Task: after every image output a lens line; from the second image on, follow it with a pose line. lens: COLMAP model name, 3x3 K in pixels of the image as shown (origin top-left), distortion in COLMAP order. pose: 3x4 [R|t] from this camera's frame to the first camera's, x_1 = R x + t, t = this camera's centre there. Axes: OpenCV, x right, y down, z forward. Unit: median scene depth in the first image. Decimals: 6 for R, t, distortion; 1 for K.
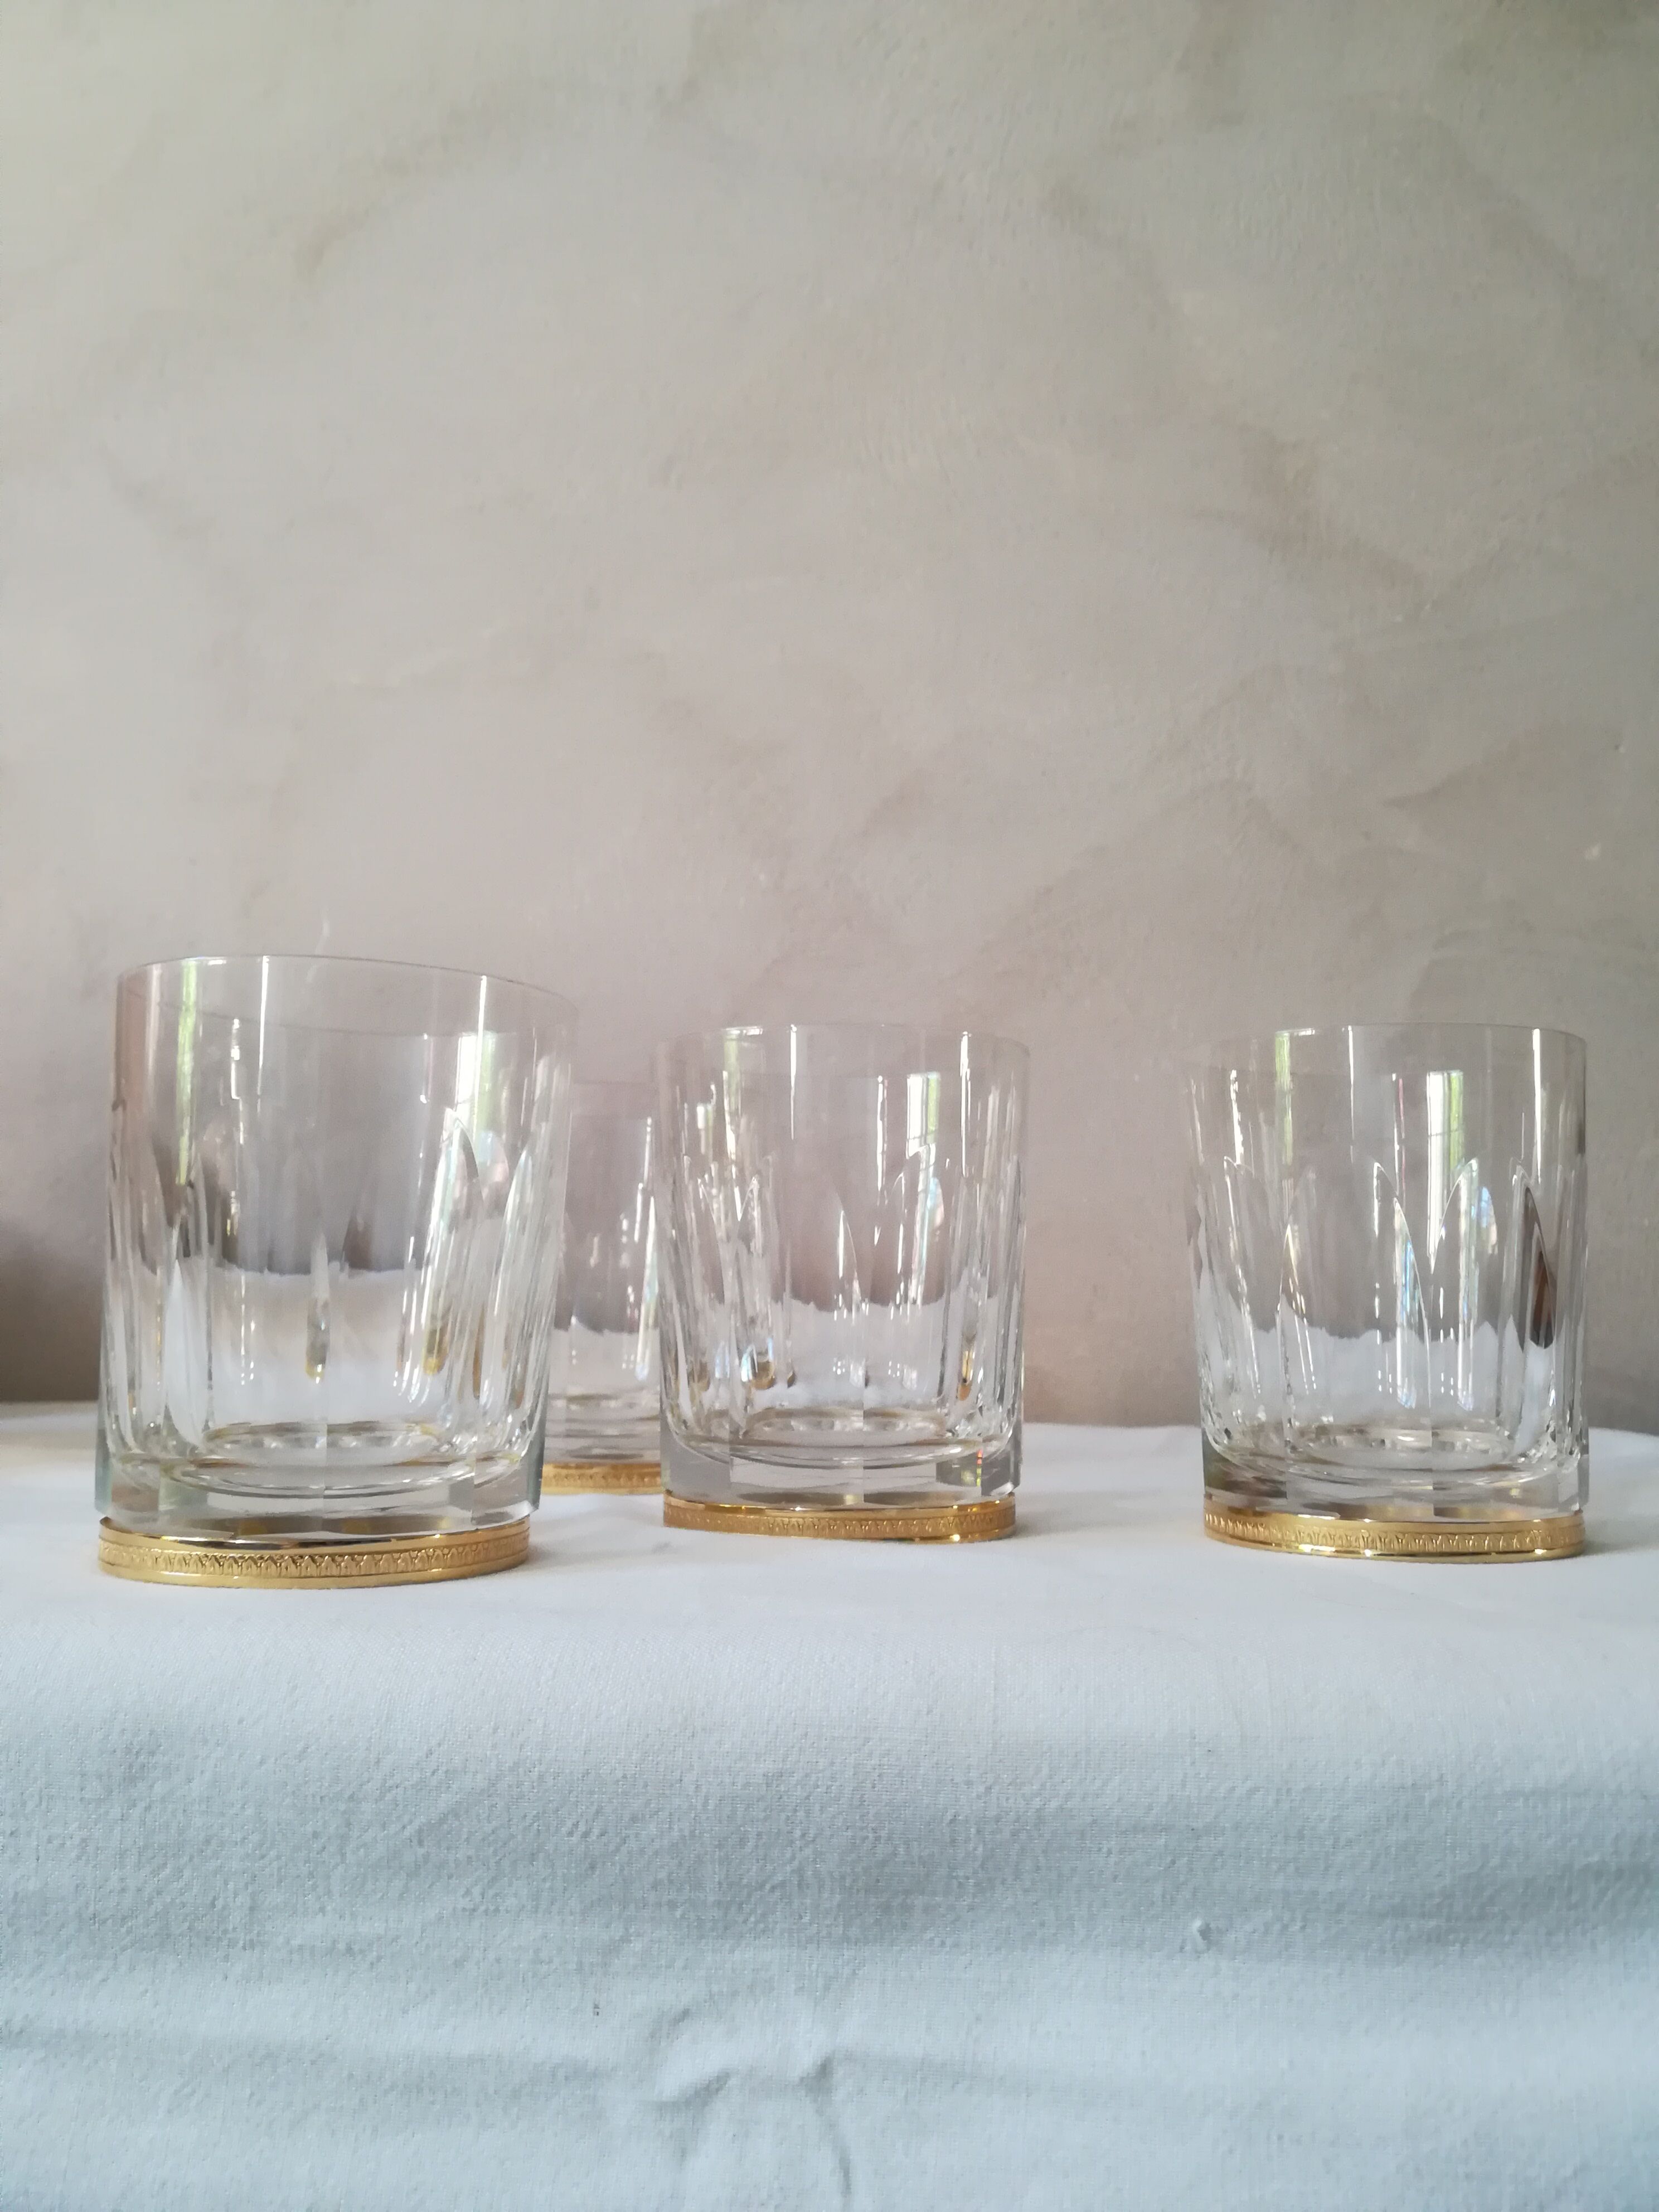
lens RADIAL K [[1627.5, 0, 829.5], [0, 1627.5, 1106.0], [0, 0, 1]] dist [0.007163, -0.041650]
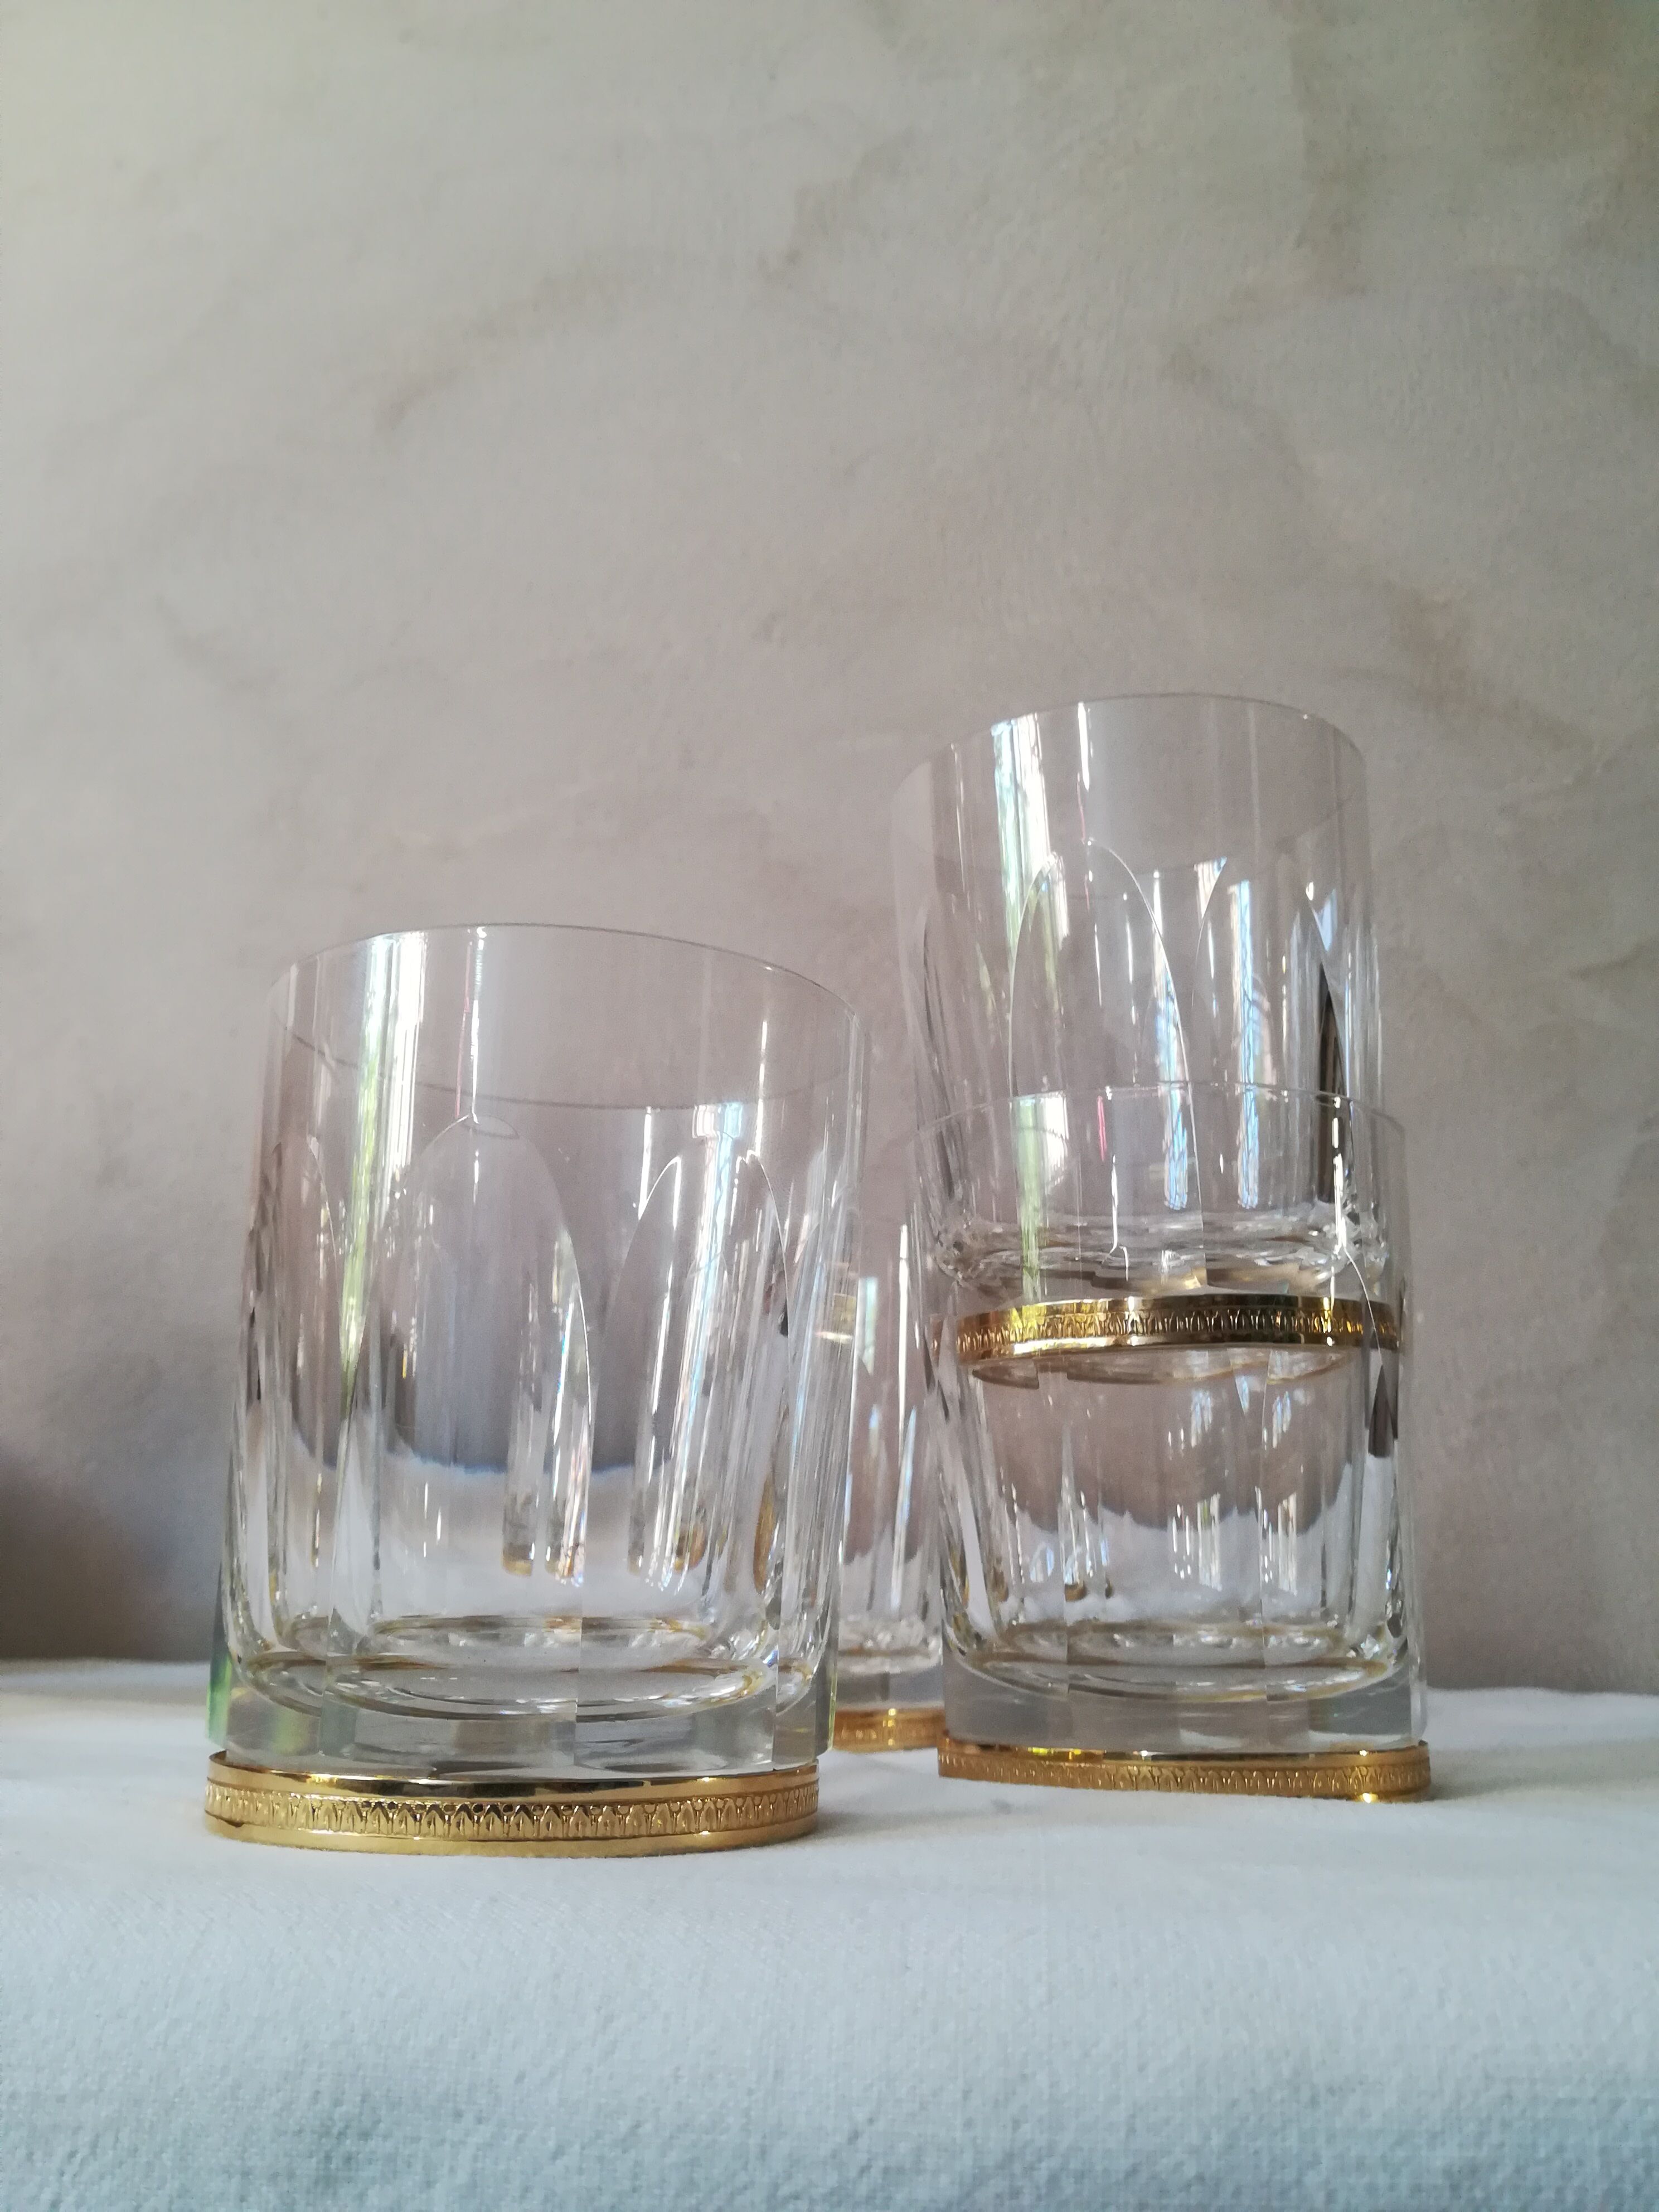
lens RADIAL K [[1670.6, 0, 829.5], [0, 1670.6, 1106.0], [0, 0, 1]] dist [0.007509, -0.045486]
pose [[0.999904, 0.006684, 0.012118, -0.201953], [-0.004618, 0.986596, -0.163117, 0.098857], [-0.013046, 0.163046, 0.986532, 0.265835]]
